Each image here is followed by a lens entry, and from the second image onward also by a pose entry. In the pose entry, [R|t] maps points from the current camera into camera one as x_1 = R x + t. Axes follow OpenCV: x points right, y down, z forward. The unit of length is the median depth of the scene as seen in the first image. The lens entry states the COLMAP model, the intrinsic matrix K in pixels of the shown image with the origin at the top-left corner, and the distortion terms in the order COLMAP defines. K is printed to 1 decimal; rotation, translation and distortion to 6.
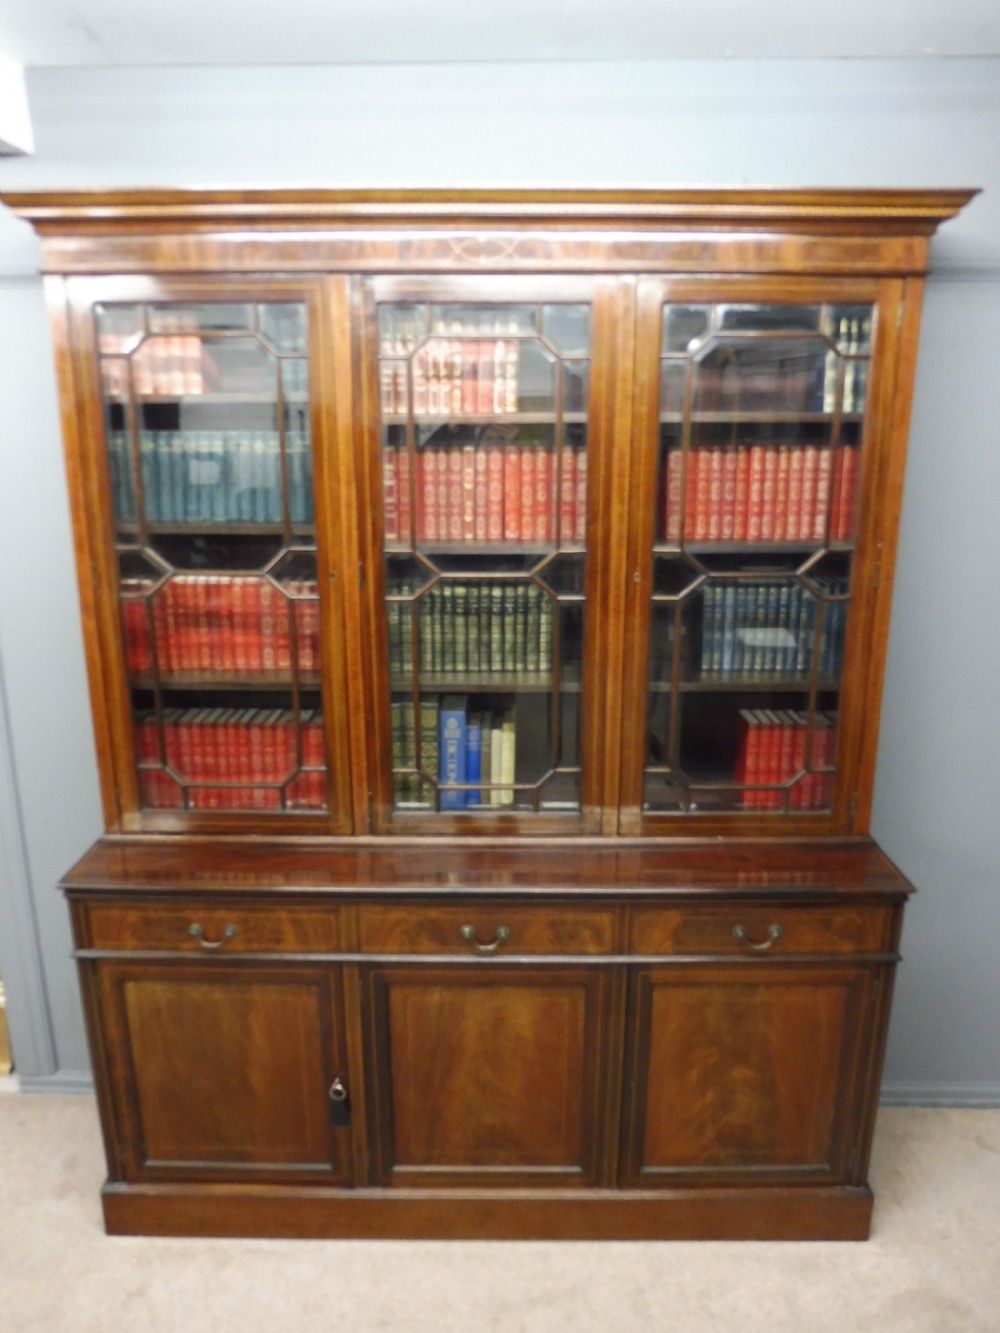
lens RADIAL K [[970.7, 0, 497.1], [0, 970.7, 667.2], [0, 0, 1]] dist [-0.038689, 0.000690]
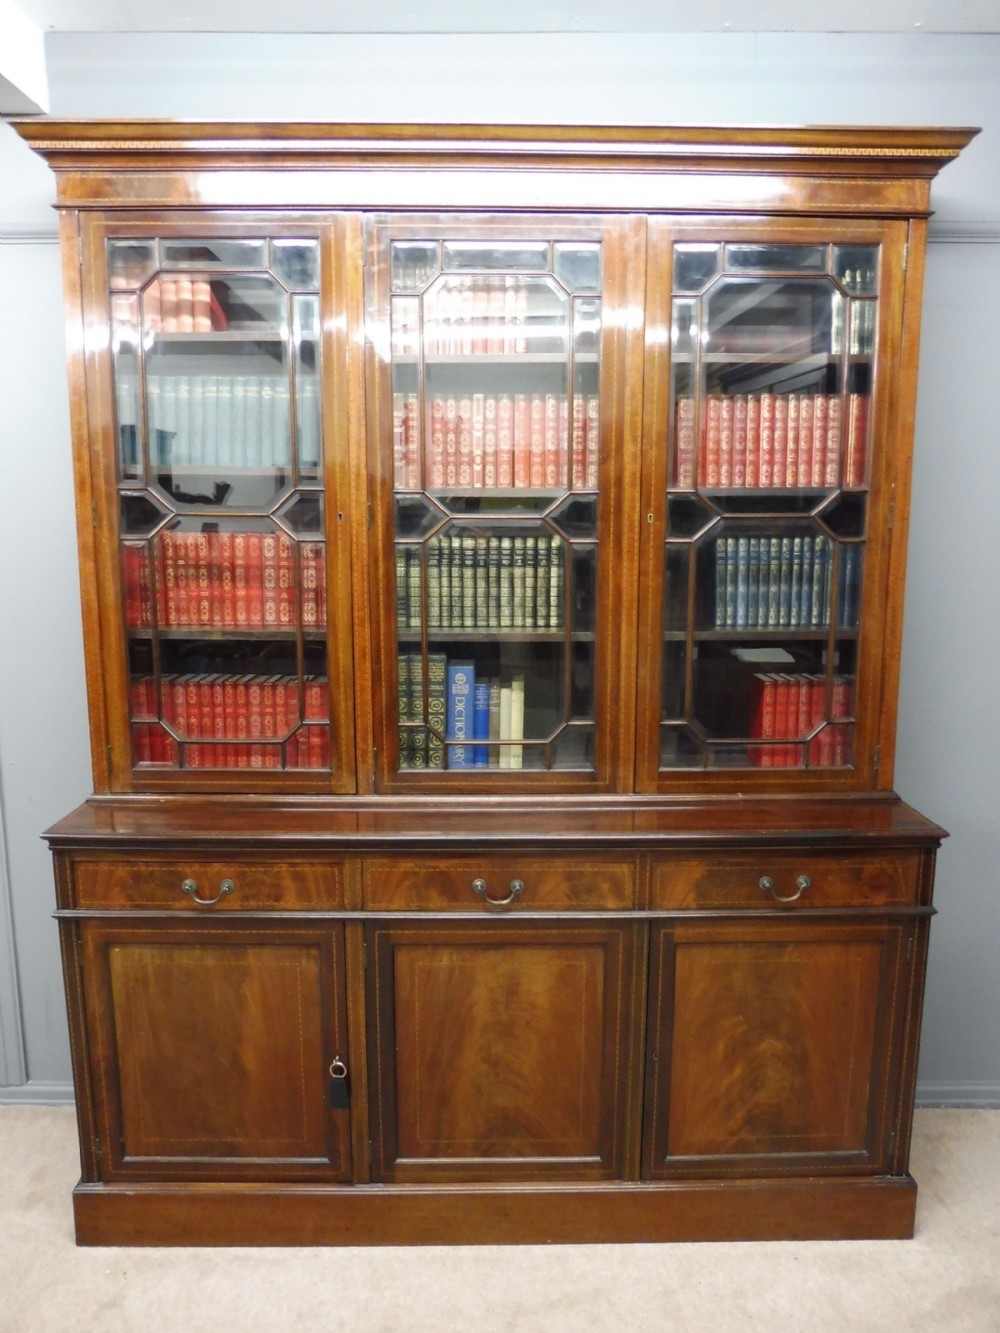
lens RADIAL K [[970.7, 0, 496.2], [0, 970.7, 665.6], [0, 0, 1]] dist [-0.038689, 0.000690]
pose [[0.999760, -0.002267, 0.021809, -0.032624], [0.004457, 0.994890, -0.100864, 0.147781], [-0.021469, 0.100937, 0.994661, 0.037761]]
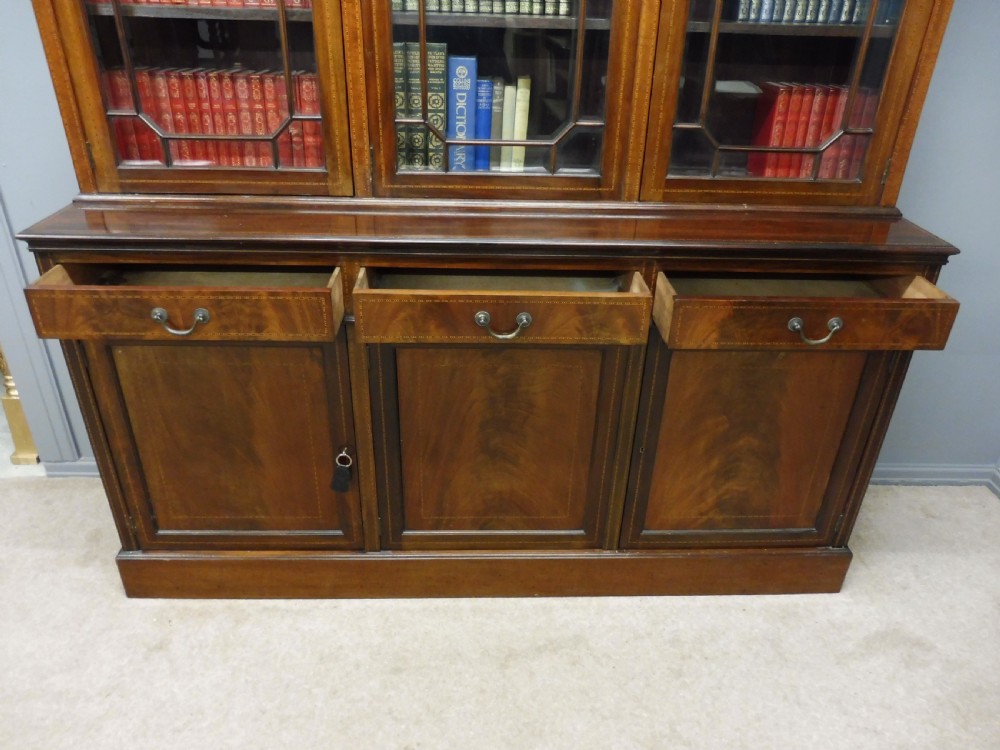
lens RADIAL K [[728.2, 0, 499.0], [0, 728.2, 383.0], [0, 0, 1]] dist [-0.038689, 0.000690]
pose [[0.998805, 0.001760, 0.048835, -0.045275], [-0.013743, 0.969132, 0.246160, 0.177607], [-0.046894, -0.246537, 0.967998, 0.289090]]
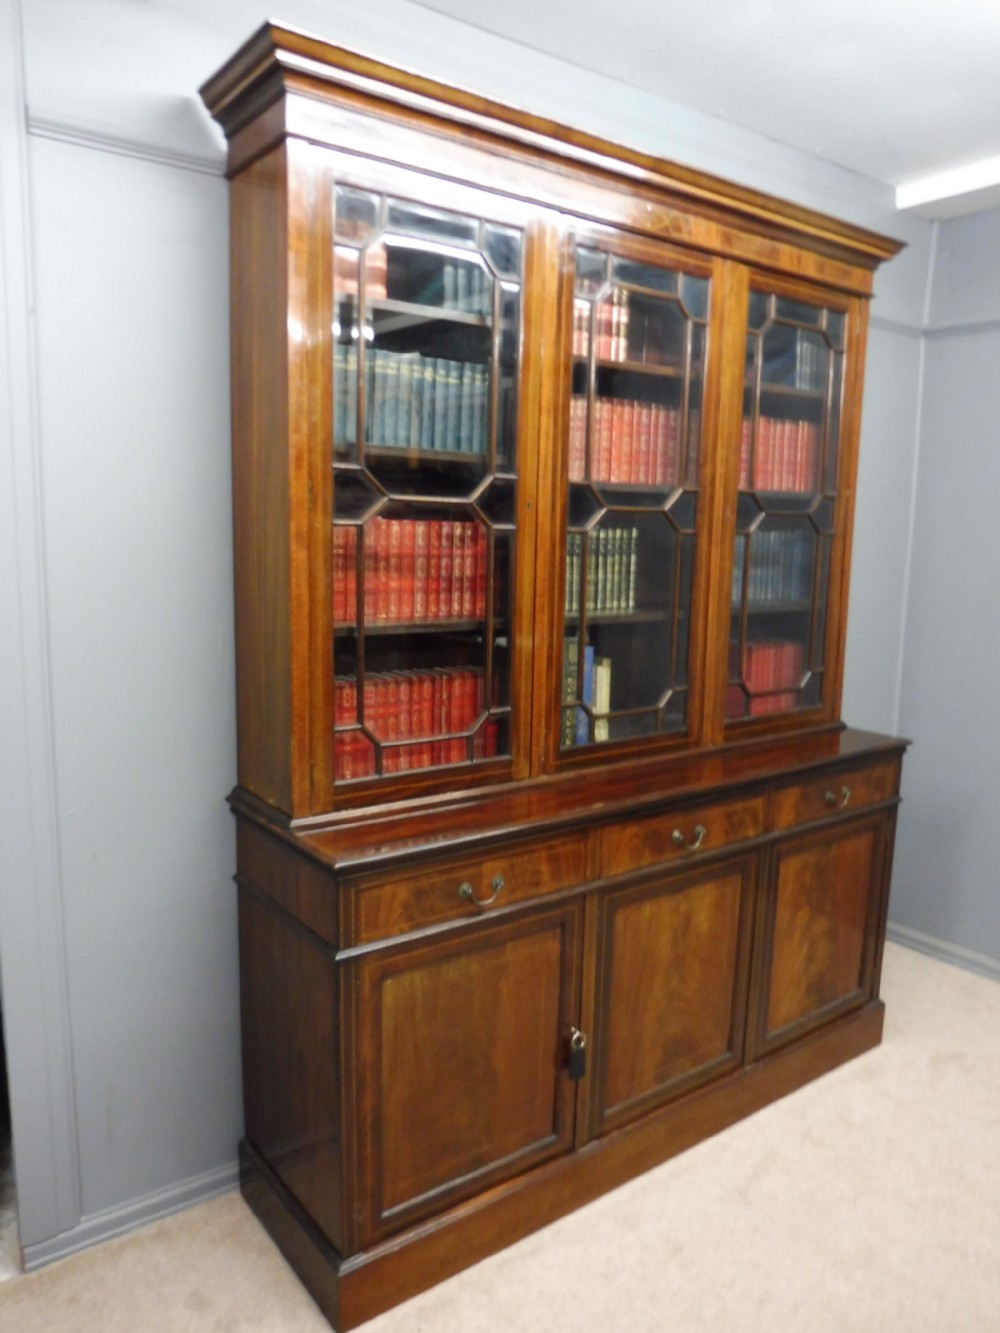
lens RADIAL K [[970.7, 0, 505.0], [0, 970.7, 667.3], [0, 0, 1]] dist [-0.038689, 0.000690]
pose [[0.794549, -0.074577, 0.602602, -0.765192], [0.136290, 0.989010, -0.057304, 0.119078], [-0.591706, 0.127659, 0.795982, 0.230512]]
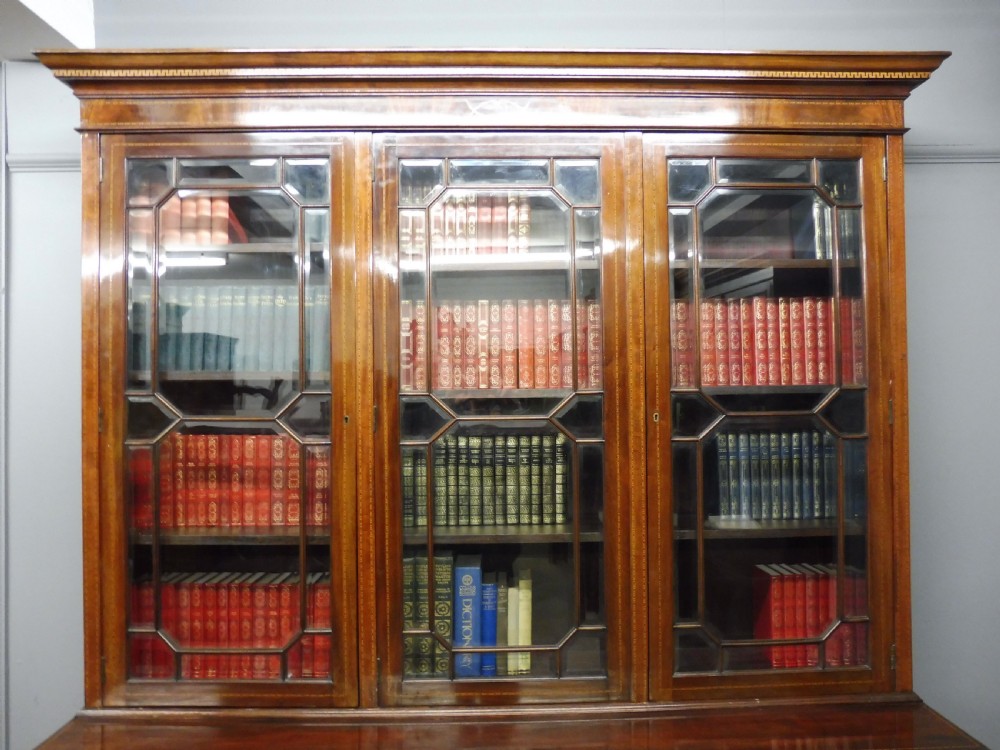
lens RADIAL K [[728.2, 0, 502.7], [0, 728.2, 373.4], [0, 0, 1]] dist [-0.038689, 0.000690]
pose [[0.999525, -0.009512, 0.029328, -0.031415], [0.017283, 0.960574, -0.277487, 0.063675], [-0.025532, 0.277862, 0.960282, 0.266116]]
